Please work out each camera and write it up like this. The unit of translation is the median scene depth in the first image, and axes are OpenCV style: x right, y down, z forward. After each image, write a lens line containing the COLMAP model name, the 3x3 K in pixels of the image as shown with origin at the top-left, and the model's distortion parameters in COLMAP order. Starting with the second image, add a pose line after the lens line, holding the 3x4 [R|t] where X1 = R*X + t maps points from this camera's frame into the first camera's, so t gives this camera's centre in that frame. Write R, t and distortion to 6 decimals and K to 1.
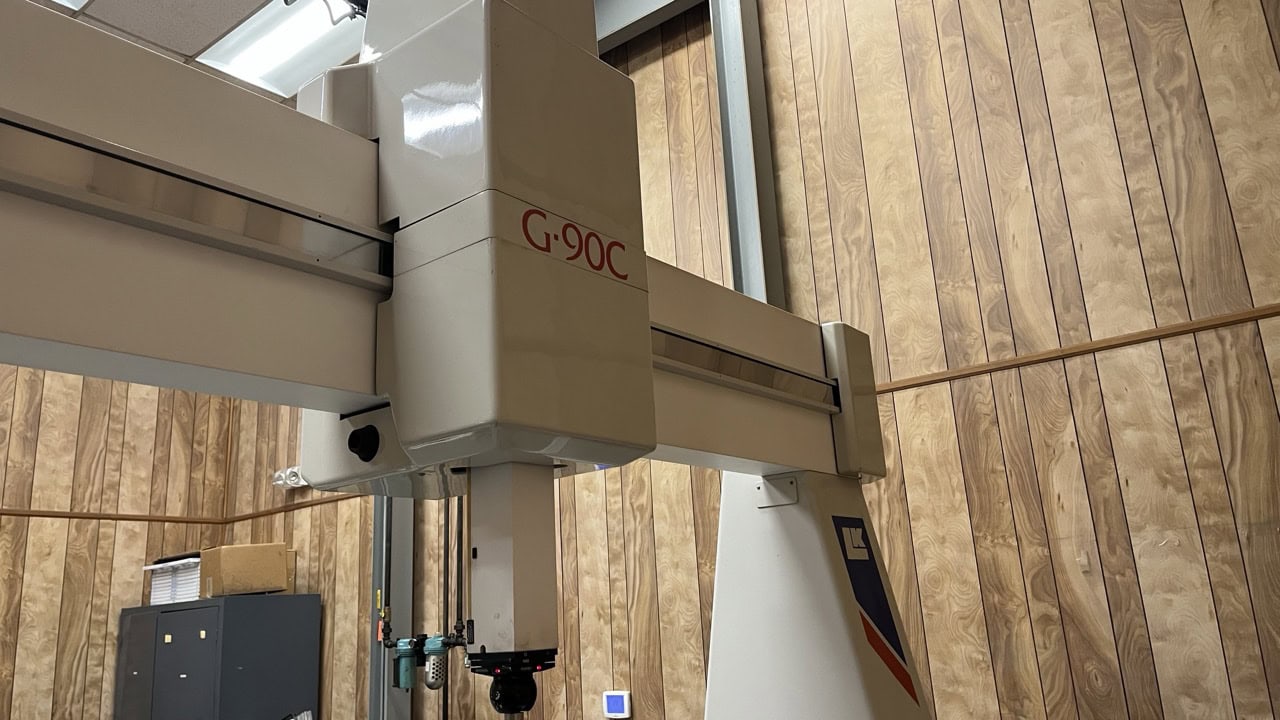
lens RADIAL K [[964.2, 0, 637.4], [0, 964.2, 353.0], [0, 0, 1]] dist [0.026434, -0.000582]
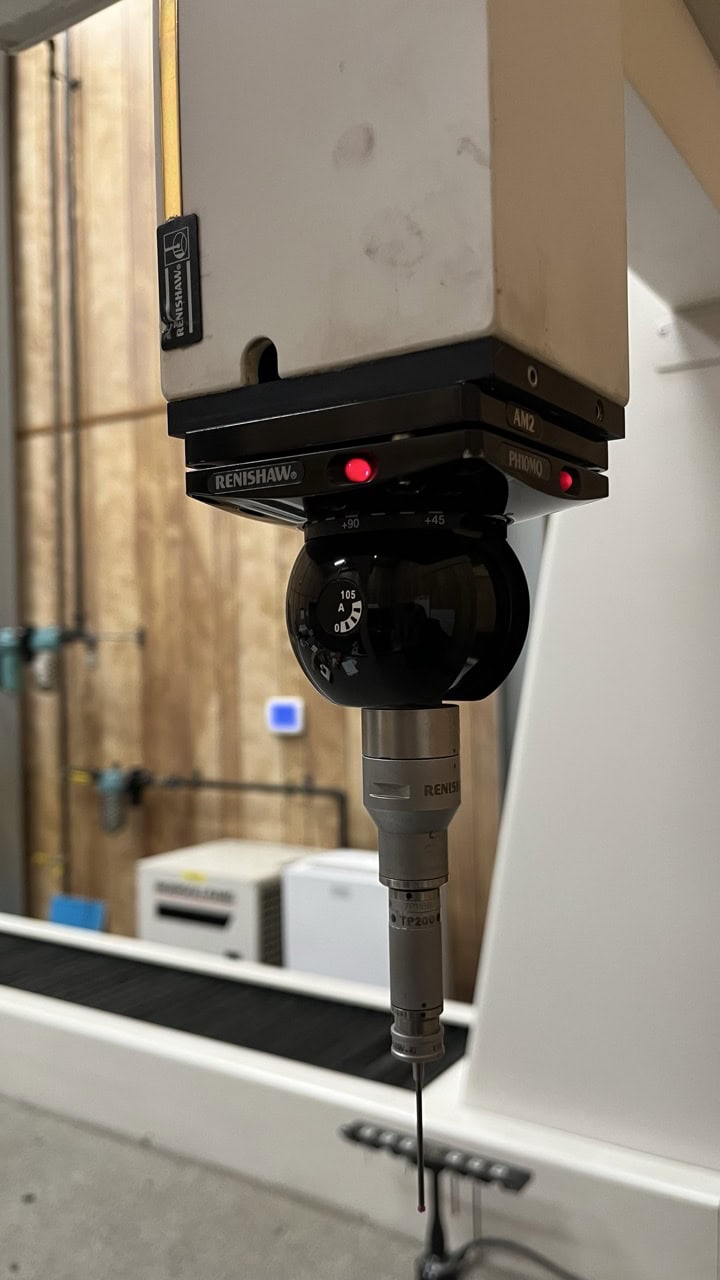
lens RADIAL K [[997.5, 0, 367.5], [0, 997.5, 644.7], [0, 0, 1]] dist [0.014678, -0.013344]
pose [[0.993666, 0.031626, 0.107830, -0.043324], [-0.059407, 0.962365, 0.265189, 0.083872], [-0.095385, -0.269915, 0.958148, 0.221818]]
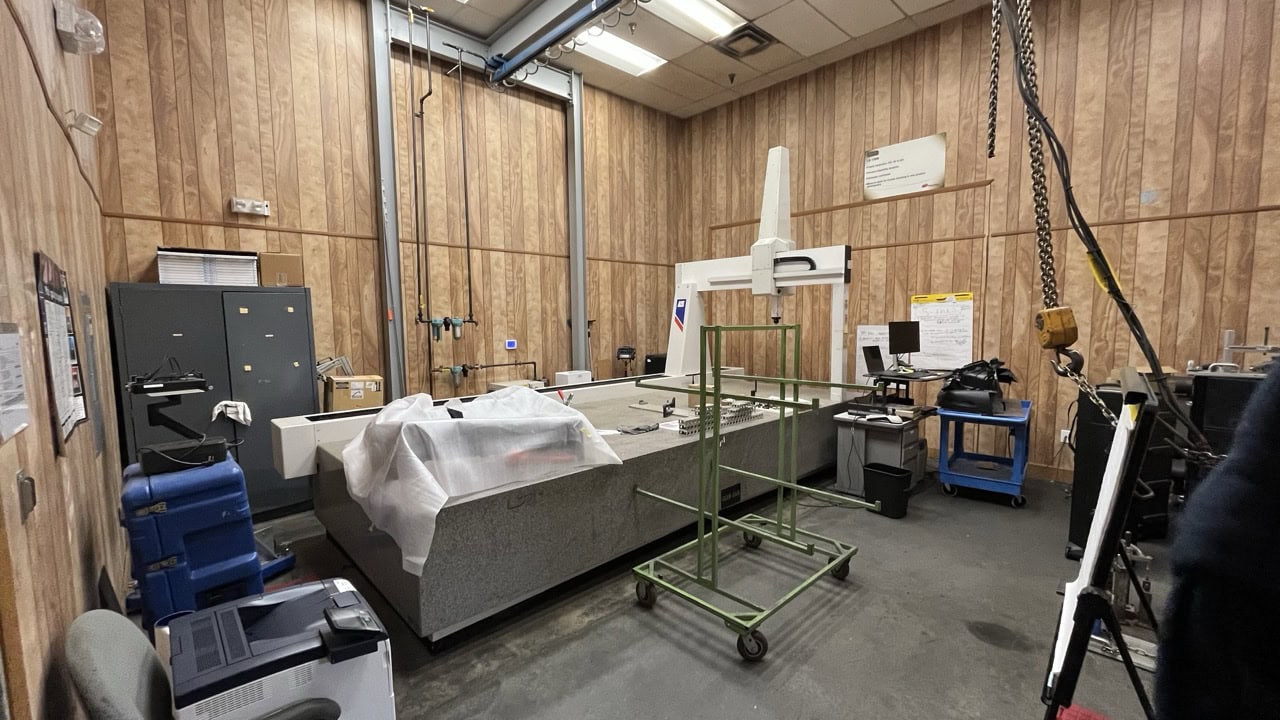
lens RADIAL K [[516.1, 0, 640.5], [0, 516.1, 360.9], [0, 0, 1]] dist [-0.000440, -0.000023]
pose [[0.135621, -0.029011, 0.990336, -1.423999], [-0.263229, 0.962592, 0.064246, 0.203962], [-0.955153, -0.269398, 0.122911, 0.419863]]
